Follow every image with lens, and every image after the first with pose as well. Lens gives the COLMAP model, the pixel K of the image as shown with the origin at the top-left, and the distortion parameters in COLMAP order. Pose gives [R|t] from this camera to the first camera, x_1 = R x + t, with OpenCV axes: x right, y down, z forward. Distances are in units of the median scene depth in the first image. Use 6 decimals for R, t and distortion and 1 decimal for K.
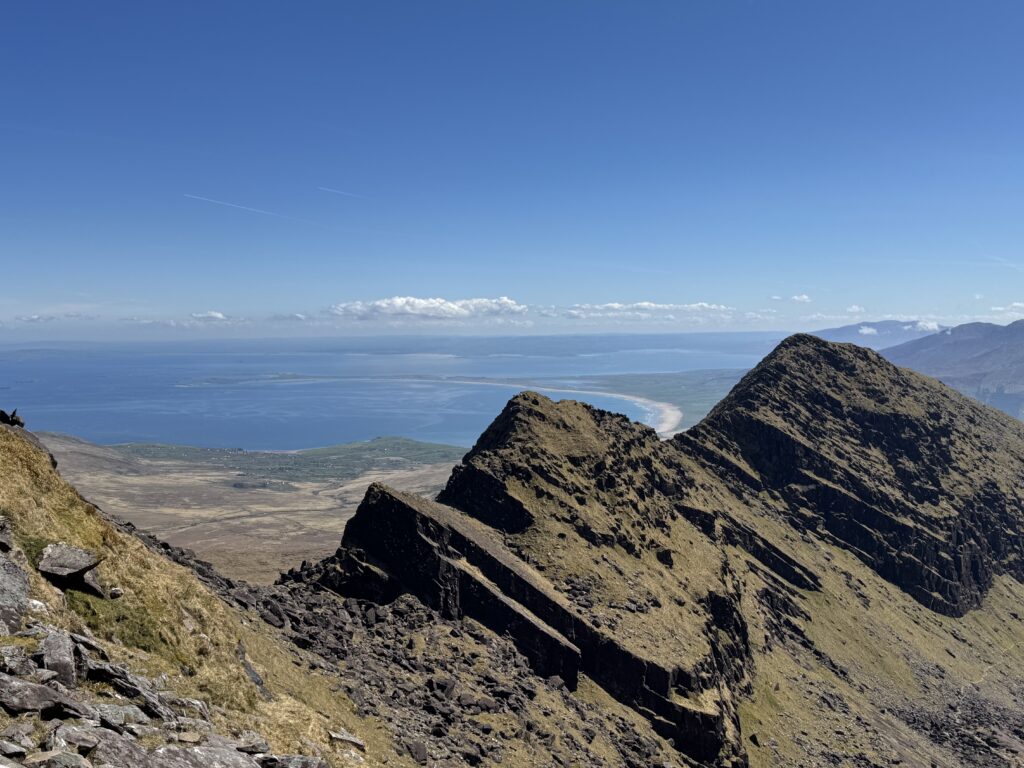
lens RADIAL K [[1084.4, 0, 512.2], [0, 1084.4, 384.3], [0, 0, 1]] dist [0.000728, 0.000000]
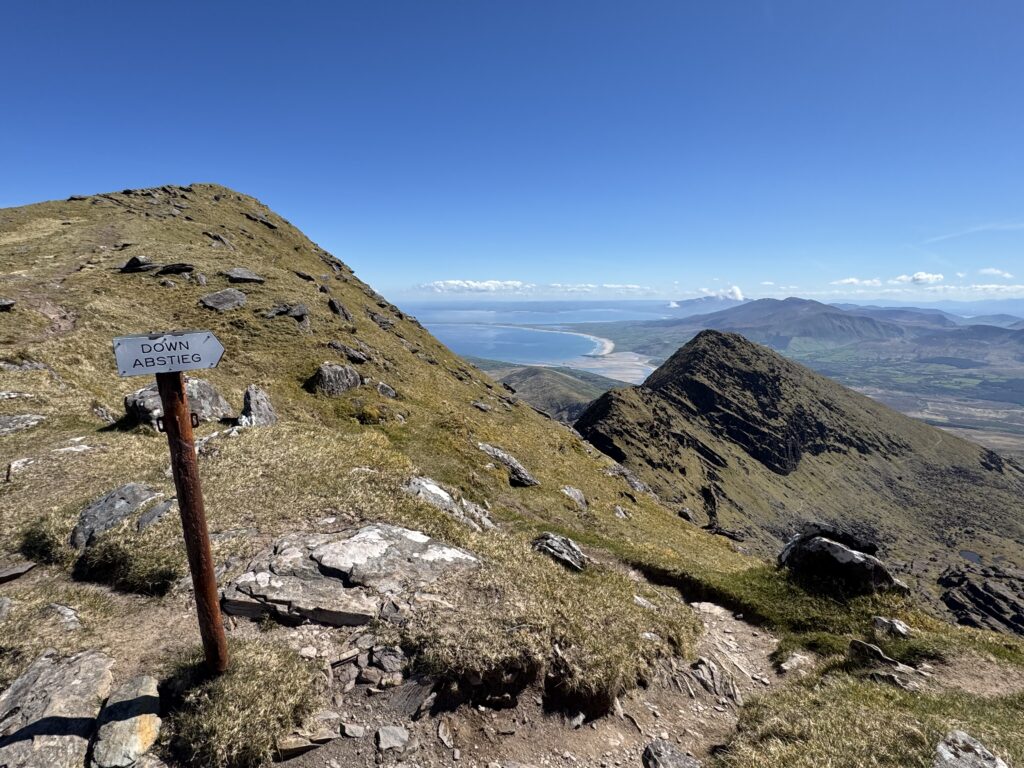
lens RADIAL K [[563.1, 0, 514.6], [0, 563.1, 386.7], [0, 0, 1]] dist [-0.007767, -0.000572]
pose [[0.999907, 0.008588, 0.010549, -0.121254], [-0.009836, 0.992152, 0.124647, -0.082686], [-0.009395, -0.124739, 0.992145, -0.034032]]
